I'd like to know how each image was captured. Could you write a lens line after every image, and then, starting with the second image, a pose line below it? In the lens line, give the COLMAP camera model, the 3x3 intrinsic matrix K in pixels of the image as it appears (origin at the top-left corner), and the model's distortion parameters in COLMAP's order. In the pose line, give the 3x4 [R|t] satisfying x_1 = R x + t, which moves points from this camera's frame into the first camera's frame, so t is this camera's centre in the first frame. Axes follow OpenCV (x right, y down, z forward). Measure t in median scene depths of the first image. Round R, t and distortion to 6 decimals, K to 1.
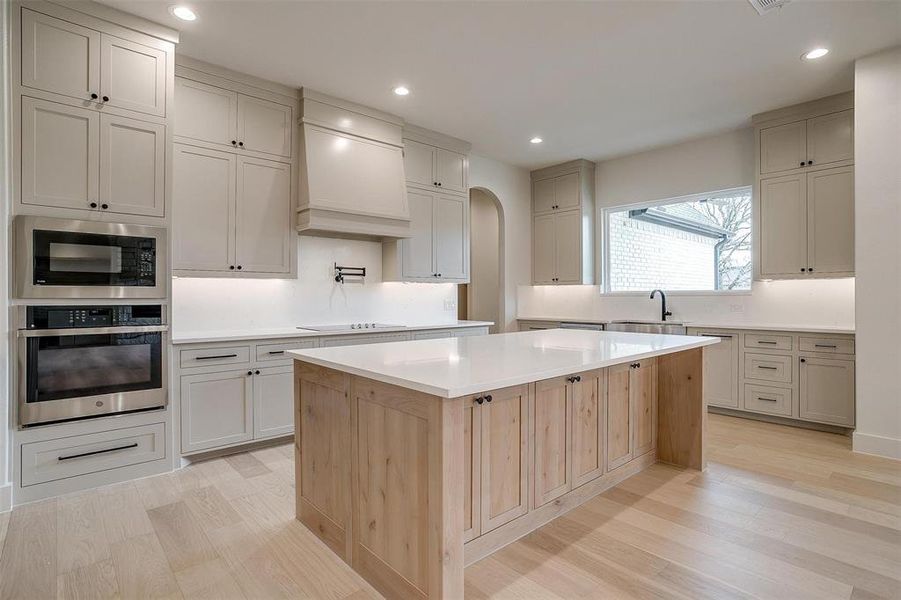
lens RADIAL K [[458.4, 0, 447.3], [0, 458.4, 299.5], [0, 0, 1]] dist [-0.044512, 0.016623]
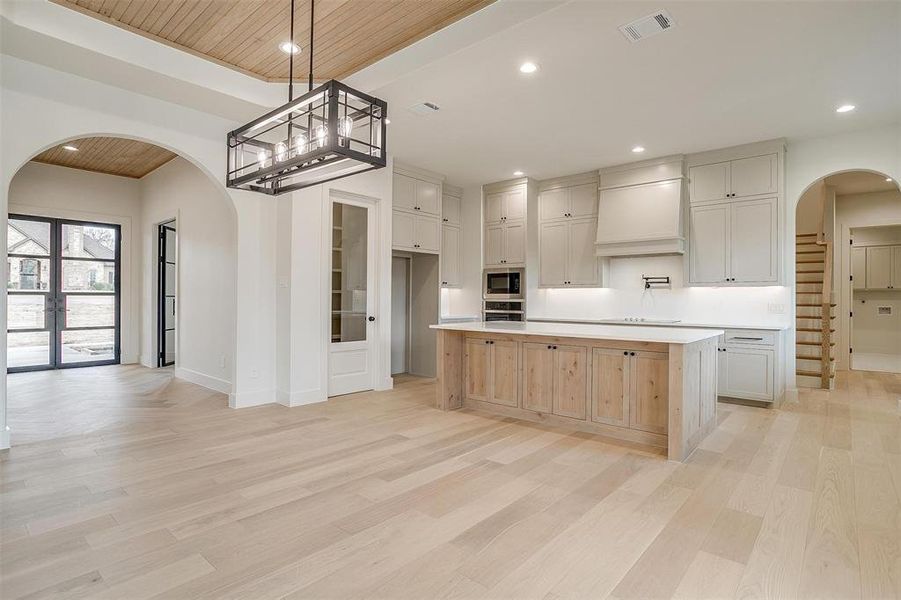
lens RADIAL K [[458.4, 0, 437.9], [0, 458.4, 300.9], [0, 0, 1]] dist [-0.044512, 0.016623]
pose [[0.122596, 0.009339, -0.992413, 1.288684], [-0.010591, 0.999911, 0.008101, -0.006045], [0.992400, 0.009517, 0.122684, 0.249000]]
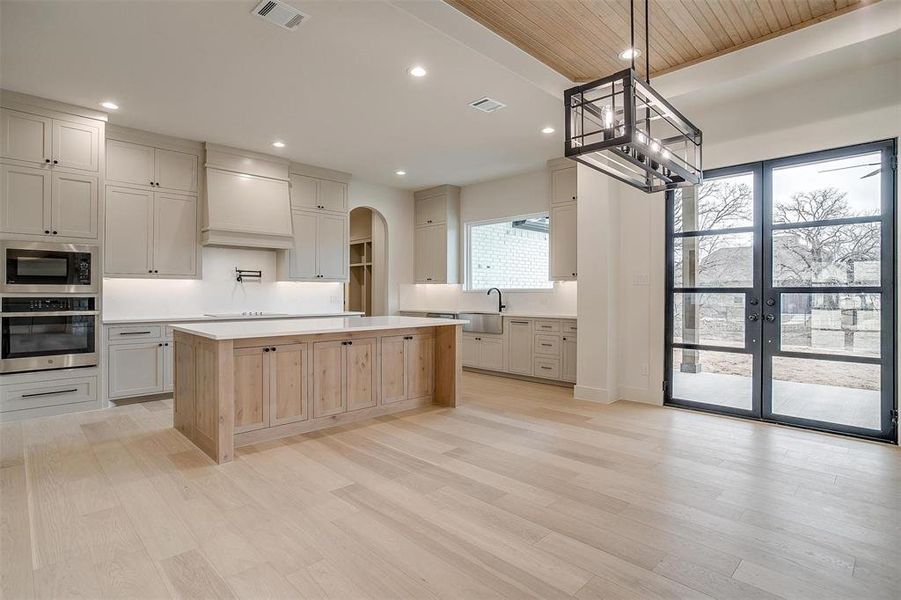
lens RADIAL K [[458.4, 0, 447.1], [0, 458.4, 295.3], [0, 0, 1]] dist [-0.044512, 0.016623]
pose [[0.998624, 0.004050, 0.052287, 0.371662], [-0.004046, 0.999992, -0.000191, 0.000051], [-0.052287, -0.000021, 0.998632, -0.446993]]
